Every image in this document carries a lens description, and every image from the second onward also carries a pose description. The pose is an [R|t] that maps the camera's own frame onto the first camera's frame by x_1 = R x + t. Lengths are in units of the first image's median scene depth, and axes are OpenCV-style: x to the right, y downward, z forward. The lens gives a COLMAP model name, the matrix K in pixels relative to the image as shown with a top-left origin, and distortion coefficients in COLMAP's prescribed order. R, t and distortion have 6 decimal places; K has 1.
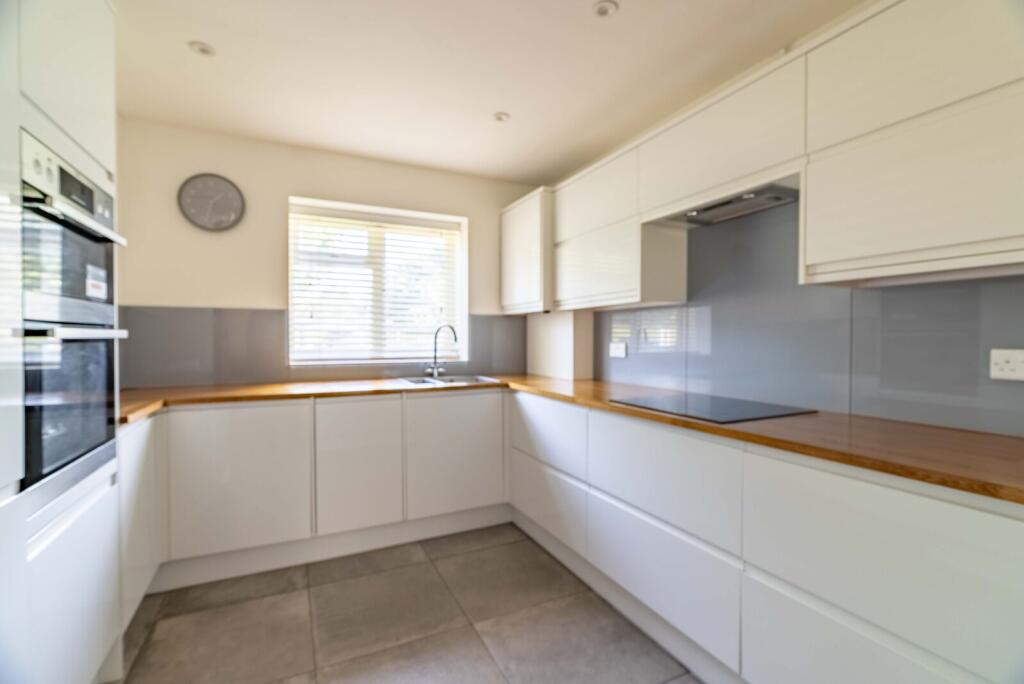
lens RADIAL K [[468.7, 0, 513.3], [0, 468.7, 339.6], [0, 0, 1]] dist [0.000595, 0.000712]
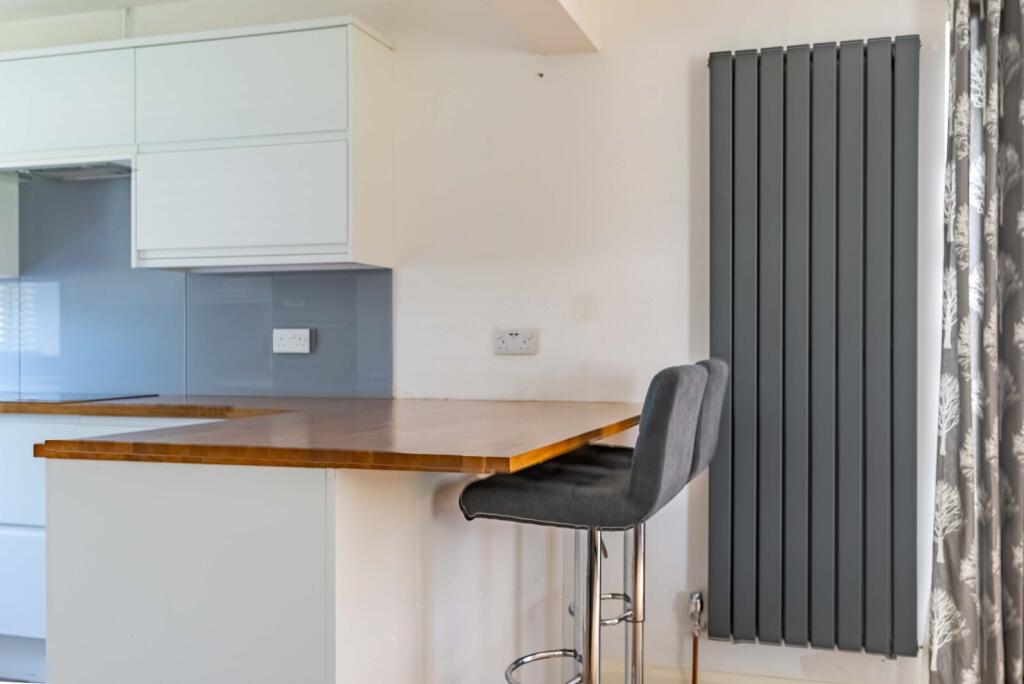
lens RADIAL K [[1006.9, 0, 515.0], [0, 1006.9, 349.3], [0, 0, 1]] dist [-0.004688, -0.001425]
pose [[0.689230, -0.007295, 0.724506, -0.413432], [0.004698, 0.999973, 0.005599, 0.053639], [-0.724527, -0.000455, 0.689246, -1.133718]]
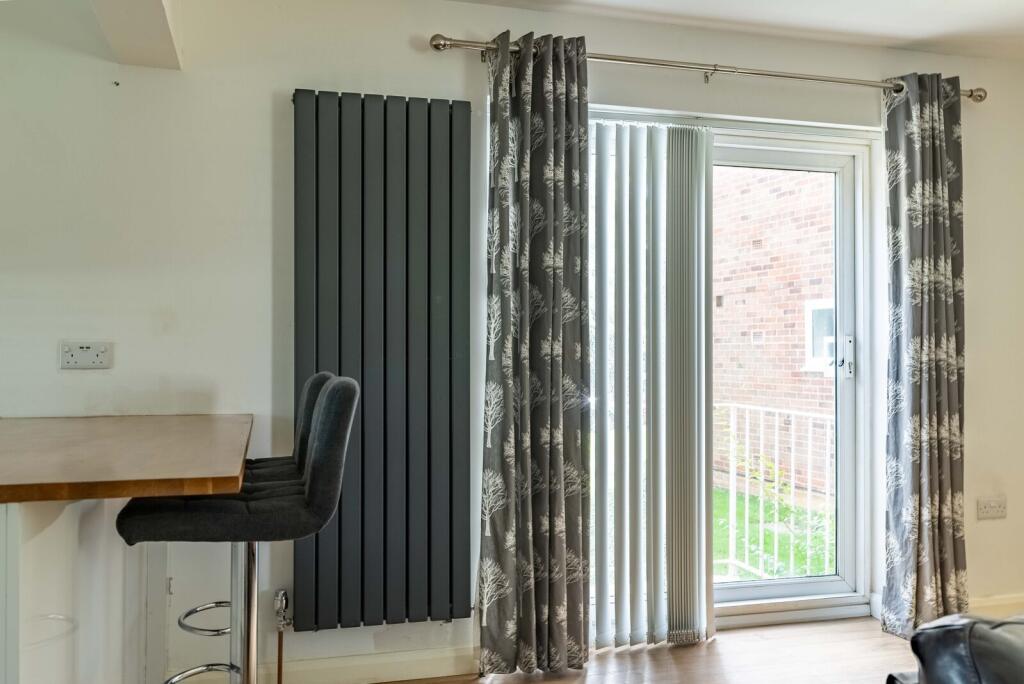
lens RADIAL K [[908.9, 0, 511.6], [0, 908.9, 345.0], [0, 0, 1]] dist [-0.012315, -0.018140]
pose [[0.170360, 0.005649, 0.985366, -0.534054], [0.005539, 0.999962, -0.006690, 0.045631], [-0.985366, 0.006598, 0.170322, -0.832640]]
